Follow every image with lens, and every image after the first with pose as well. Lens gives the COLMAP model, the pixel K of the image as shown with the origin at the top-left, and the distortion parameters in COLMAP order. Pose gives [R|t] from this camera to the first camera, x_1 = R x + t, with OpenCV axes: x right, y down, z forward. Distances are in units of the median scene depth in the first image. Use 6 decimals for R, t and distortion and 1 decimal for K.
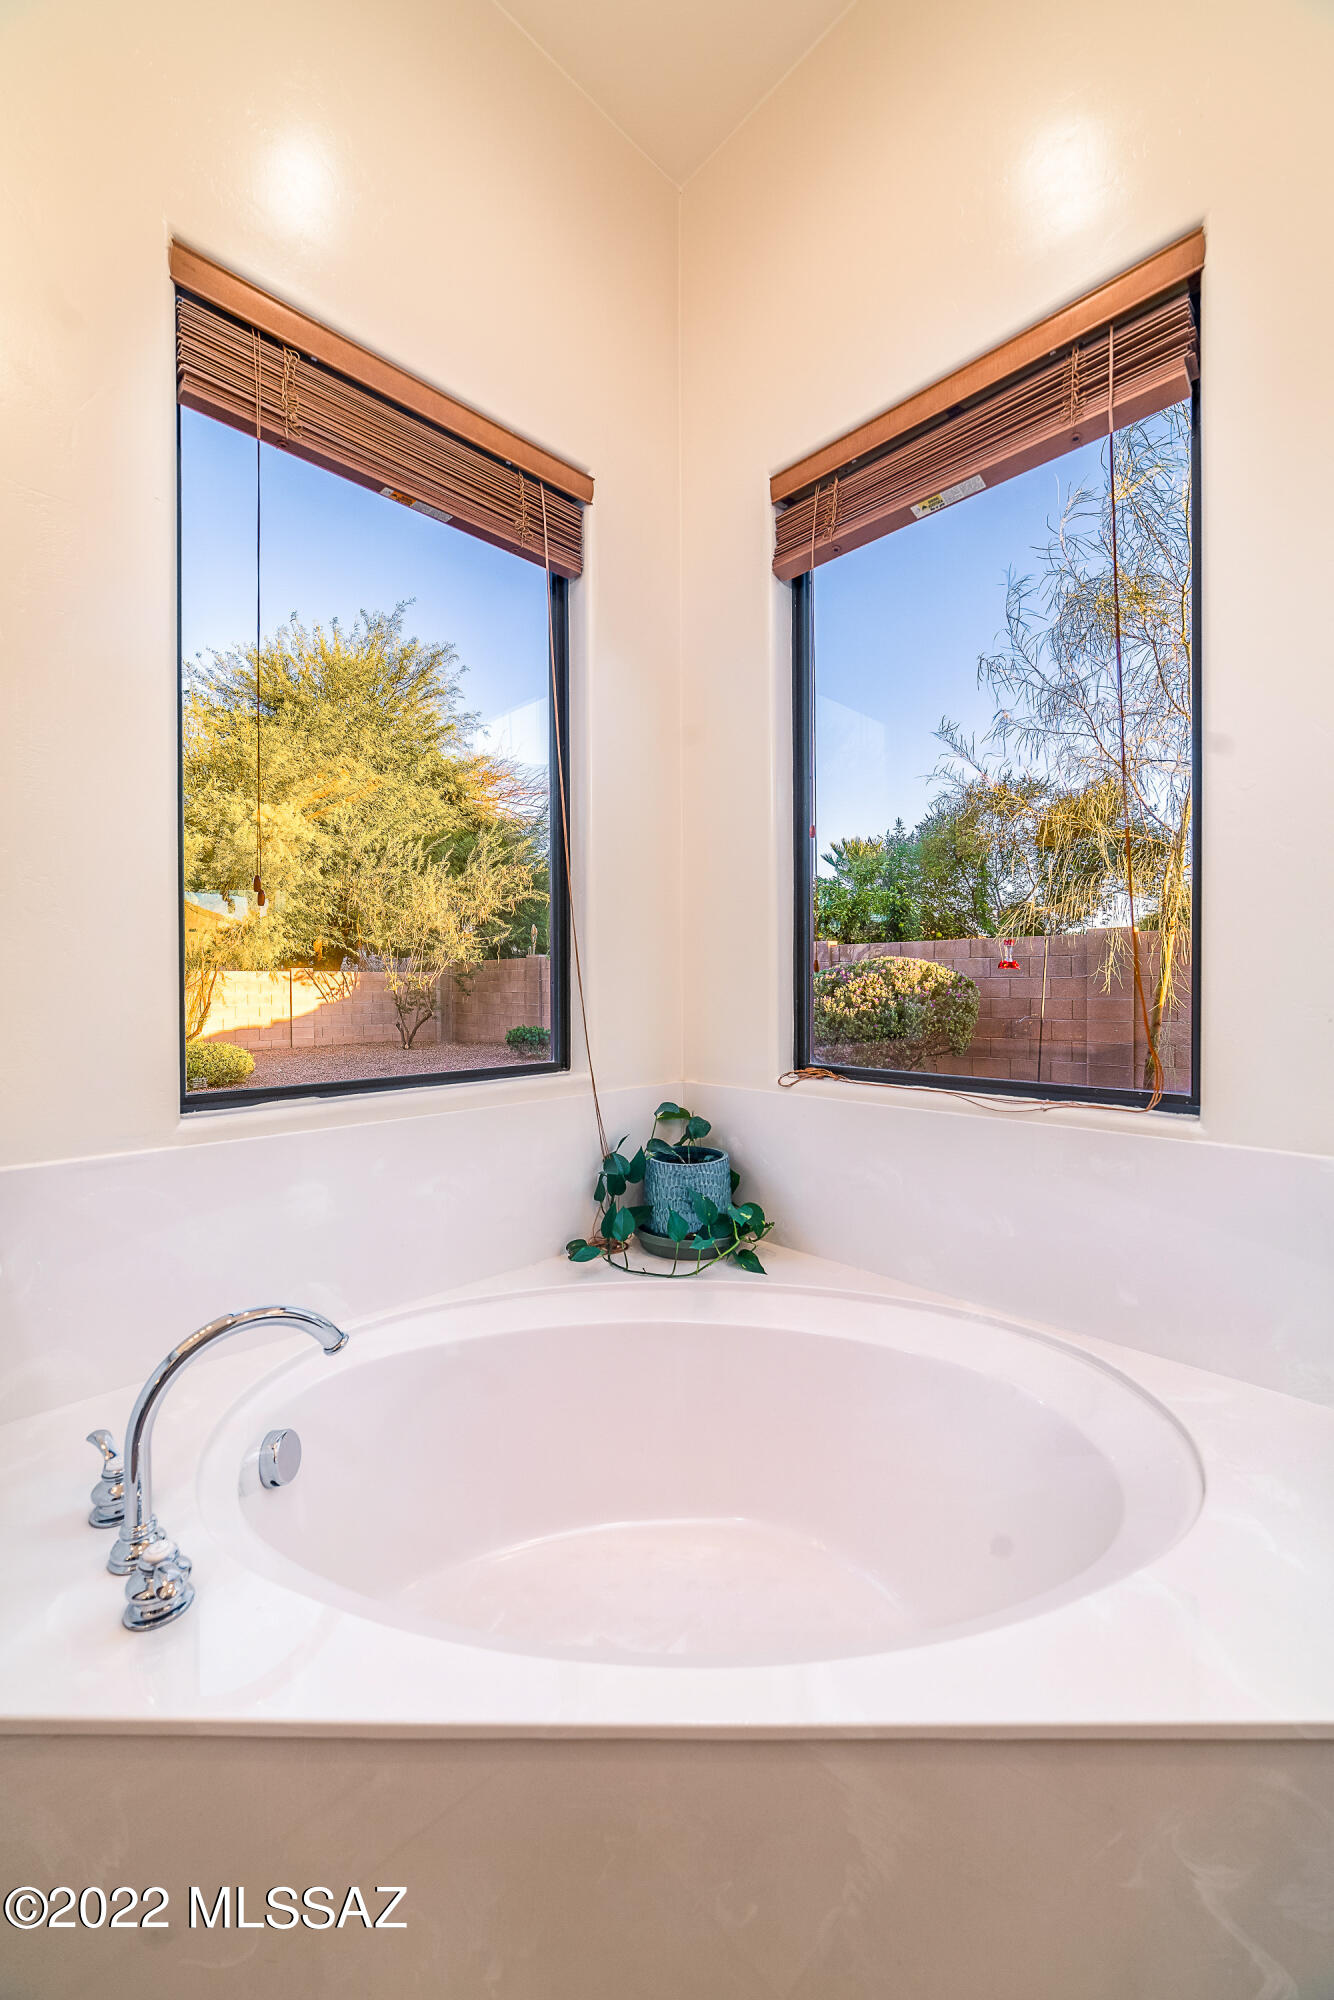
lens RADIAL K [[778.1, 0, 670.9], [0, 778.1, 997.4], [0, 0, 1]] dist [-0.014781, -0.000026]
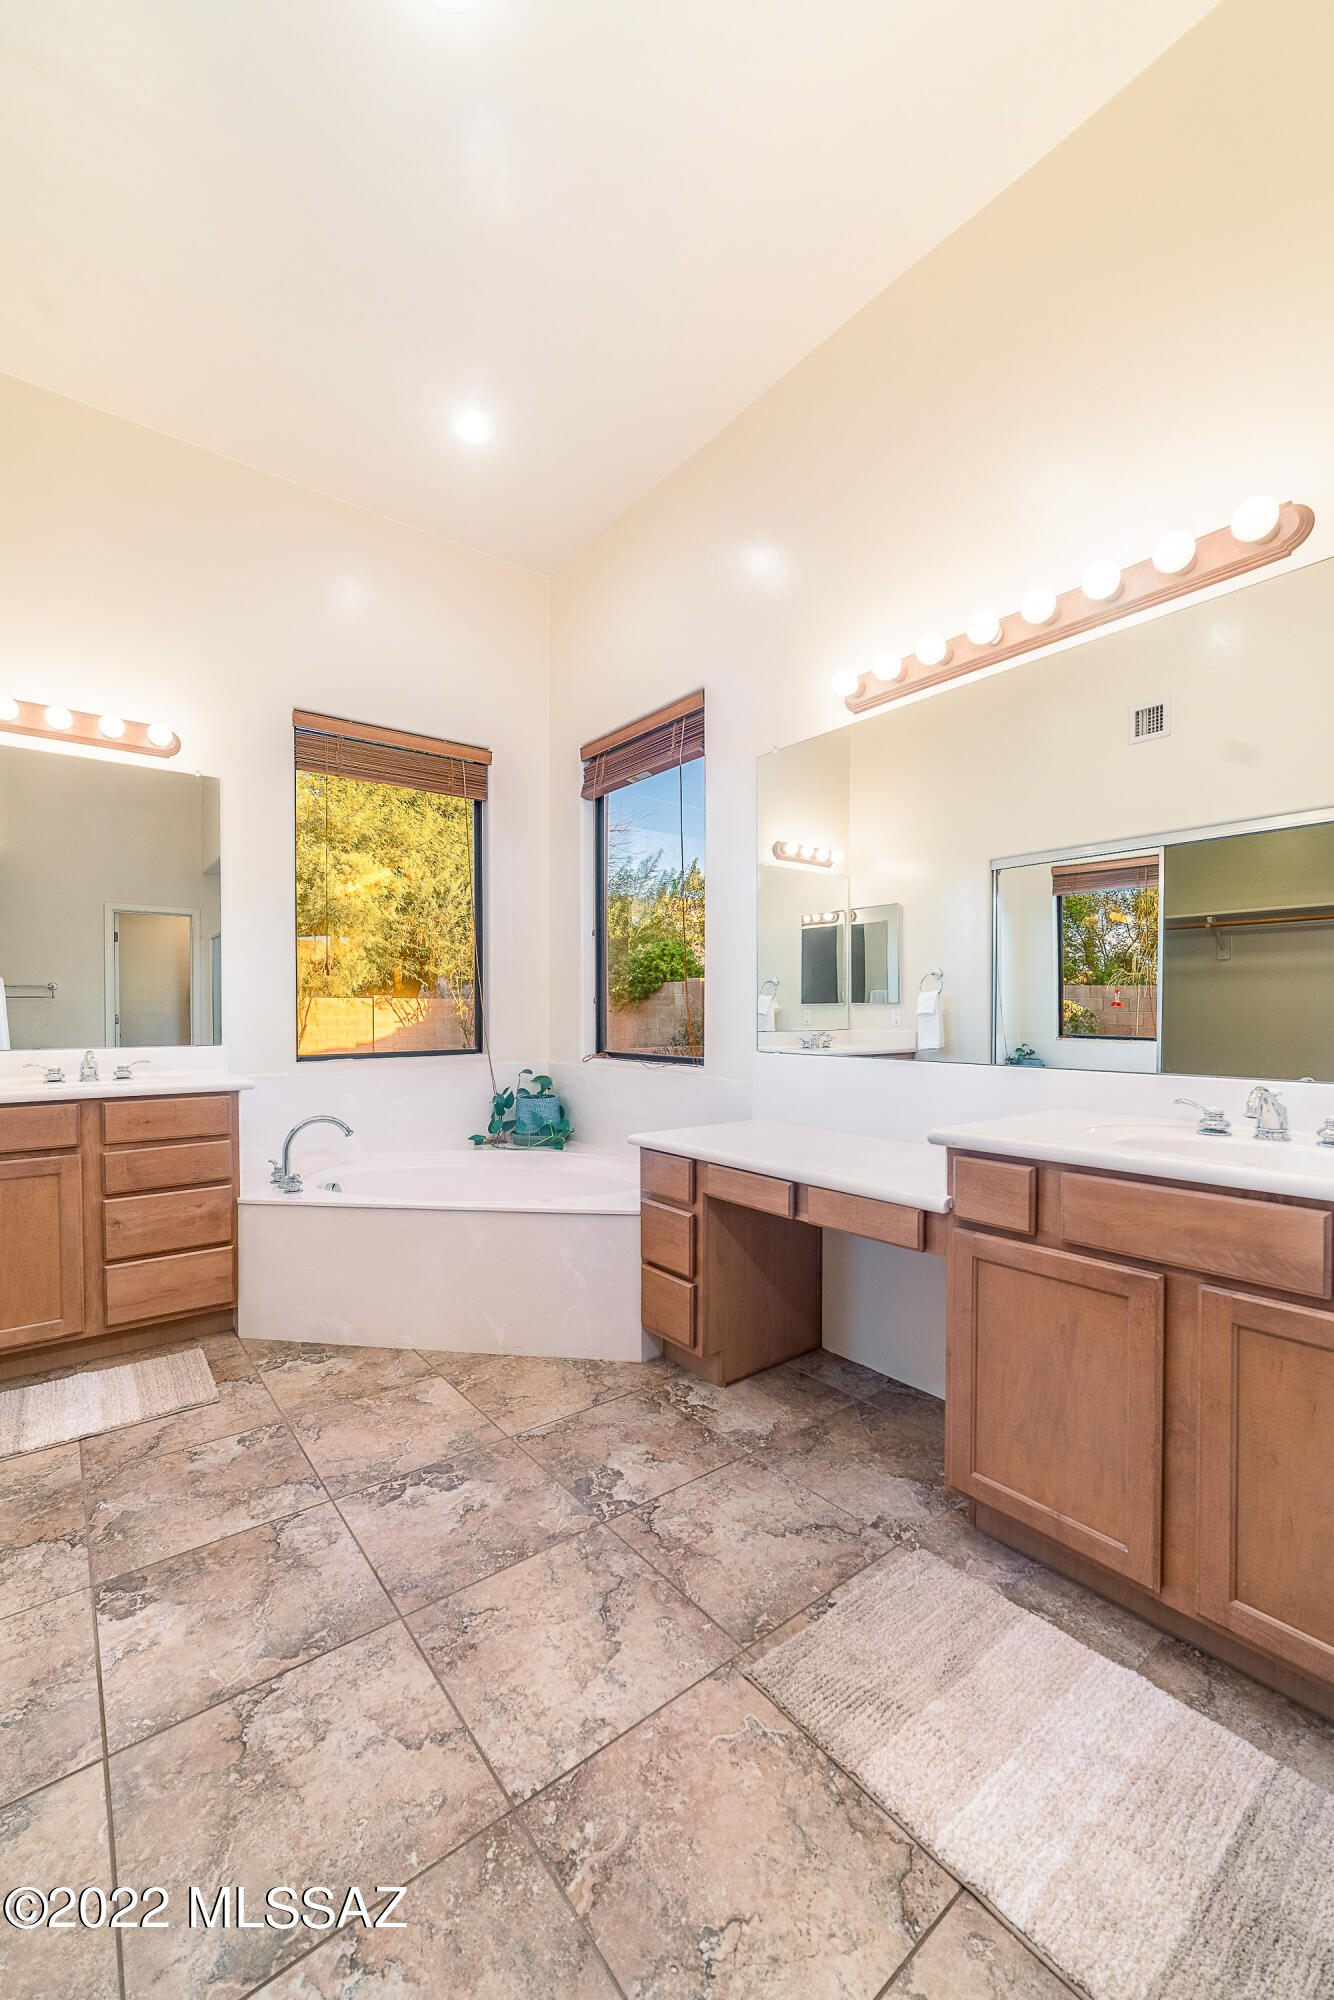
lens RADIAL K [[778.1, 0, 658.1], [0, 778.1, 1031.1], [0, 0, 1]] dist [-0.014781, -0.000026]
pose [[0.994119, 0.007526, -0.108031, 0.526190], [-0.006535, 0.999933, 0.009520, 0.016569], [0.108096, -0.008758, 0.994102, -0.901391]]
